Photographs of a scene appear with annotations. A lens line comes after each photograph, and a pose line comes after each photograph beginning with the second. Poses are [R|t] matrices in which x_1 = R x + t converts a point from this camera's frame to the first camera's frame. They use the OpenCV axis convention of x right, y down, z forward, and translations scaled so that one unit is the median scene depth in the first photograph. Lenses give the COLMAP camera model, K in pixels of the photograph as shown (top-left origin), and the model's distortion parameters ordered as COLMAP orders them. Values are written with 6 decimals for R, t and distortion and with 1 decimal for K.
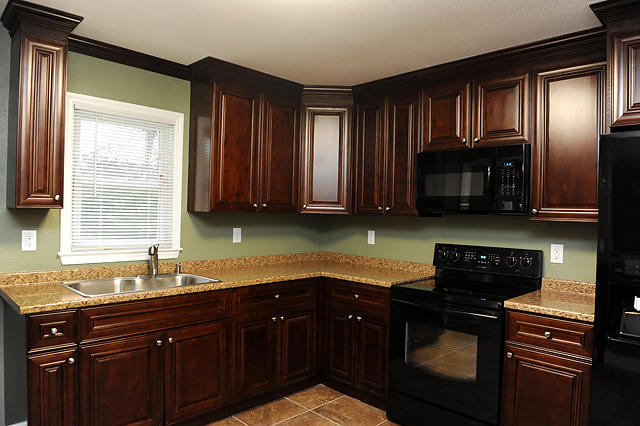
lens RADIAL K [[434.2, 0, 318.2], [0, 434.2, 211.4], [0, 0, 1]] dist [-0.048769, -0.004338]
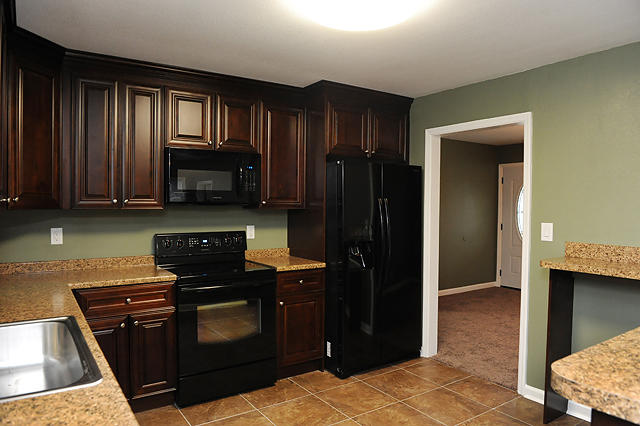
lens RADIAL K [[434.2, 0, 318.0], [0, 434.2, 215.4], [0, 0, 1]] dist [-0.048769, -0.004338]
pose [[0.188149, -0.046646, 0.981032, -0.713425], [0.000301, 0.998874, 0.047437, -0.021766], [-0.982140, -0.008630, 0.187951, 0.455731]]
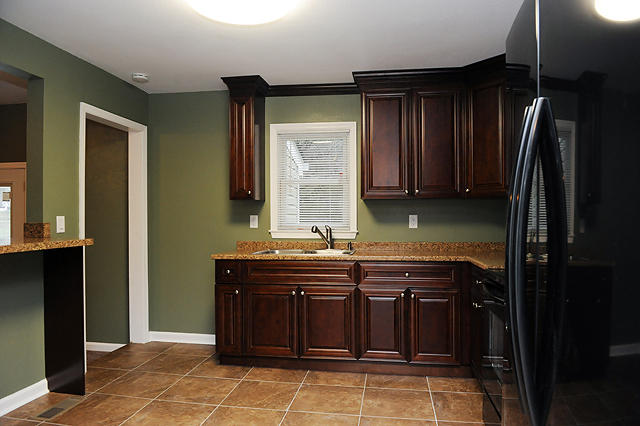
lens RADIAL K [[434.2, 0, 324.4], [0, 434.2, 213.5], [0, 0, 1]] dist [-0.048769, -0.004338]
pose [[0.596199, -0.033806, -0.802125, 0.643563], [0.014043, 0.999399, -0.031683, 0.076863], [0.802714, 0.007625, 0.596315, 0.201024]]
